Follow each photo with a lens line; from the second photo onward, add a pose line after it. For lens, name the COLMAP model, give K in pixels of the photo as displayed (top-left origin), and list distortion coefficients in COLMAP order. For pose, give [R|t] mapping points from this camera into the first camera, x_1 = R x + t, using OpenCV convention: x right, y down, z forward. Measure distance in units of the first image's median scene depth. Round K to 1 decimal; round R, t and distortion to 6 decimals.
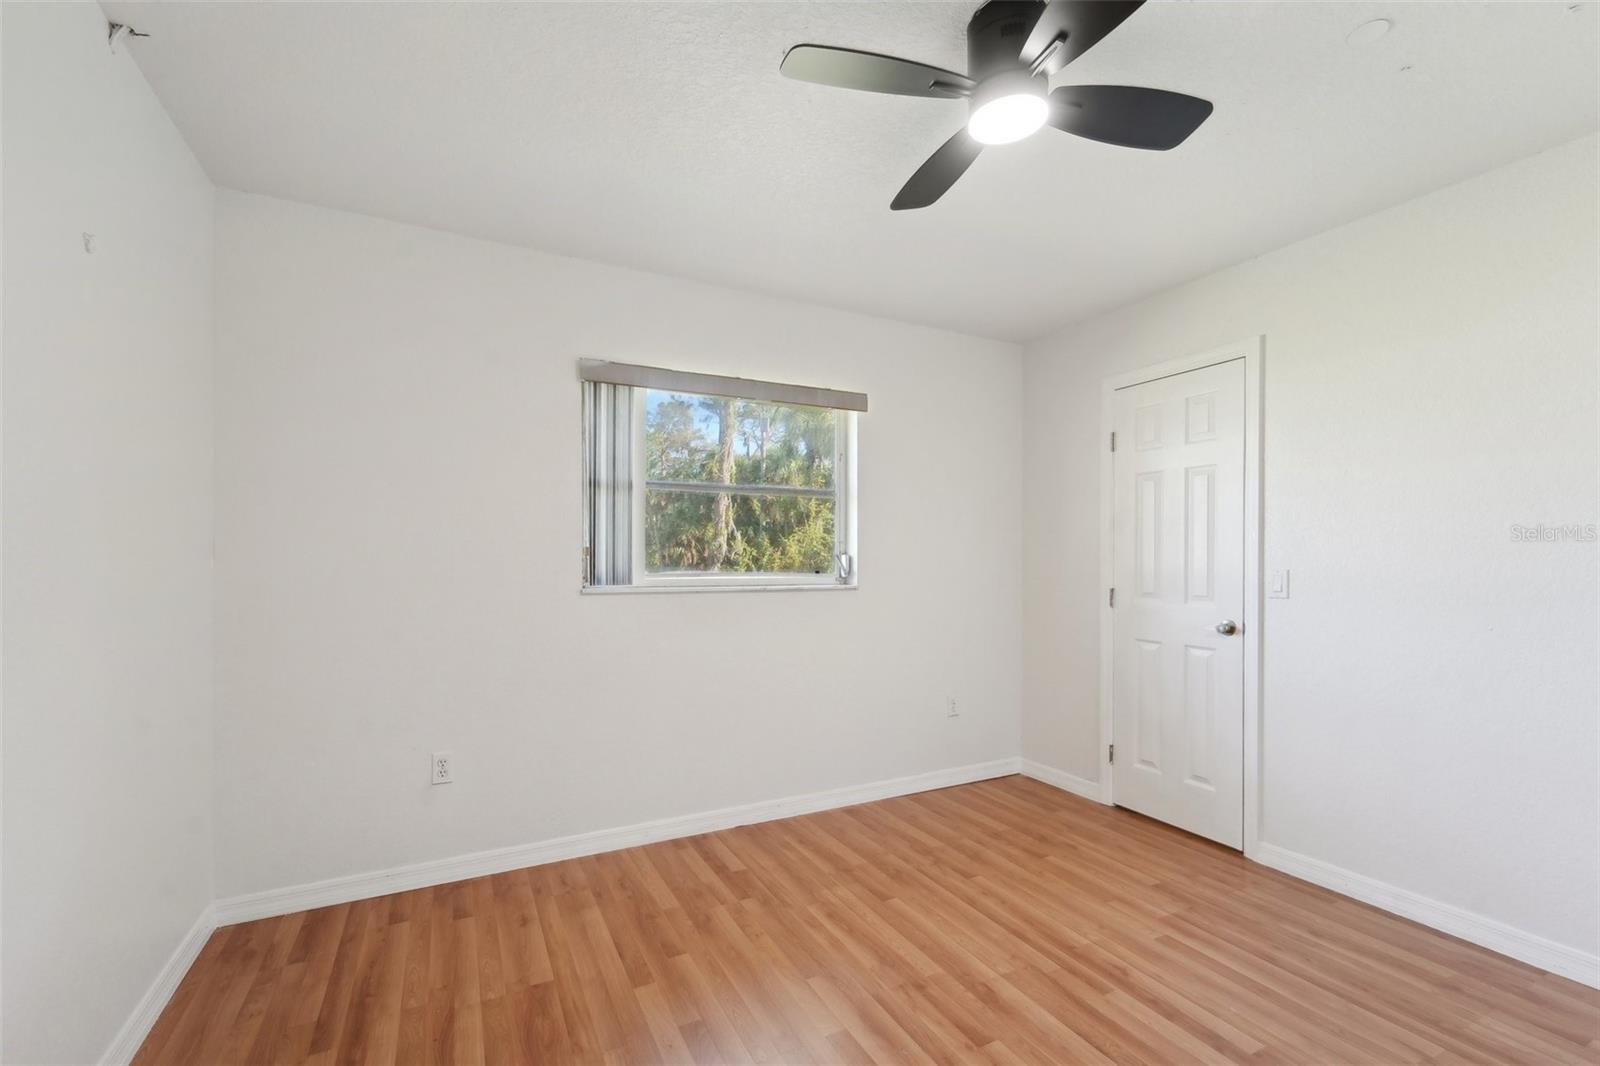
lens RADIAL K [[680.4, 0, 828.3], [0, 680.4, 541.3], [0, 0, 1]] dist [-0.000716, -0.000737]
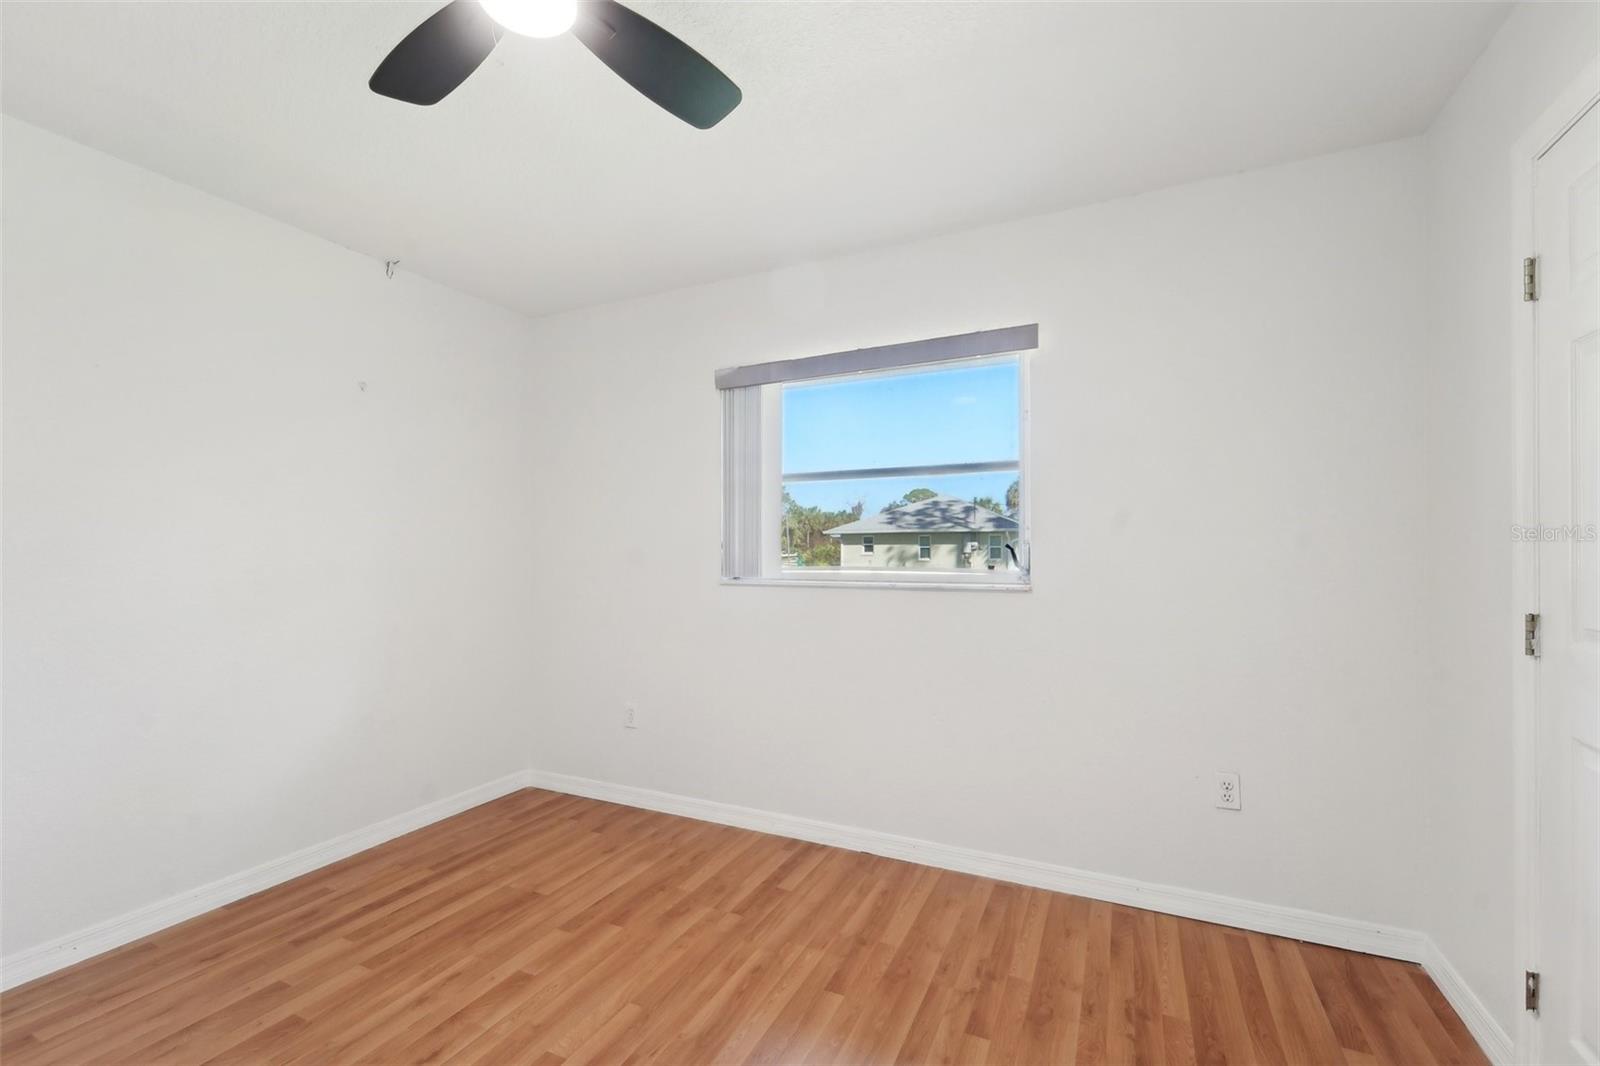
lens RADIAL K [[692.2, 0, 800.0], [0, 692.2, 533.0], [0, 0, 1]] dist [-0.001172, -0.001032]
pose [[0.590109, -0.026691, -0.806882, 0.626423], [0.023552, 0.999597, -0.015841, 0.016390], [0.806980, -0.009655, 0.590500, 0.450868]]
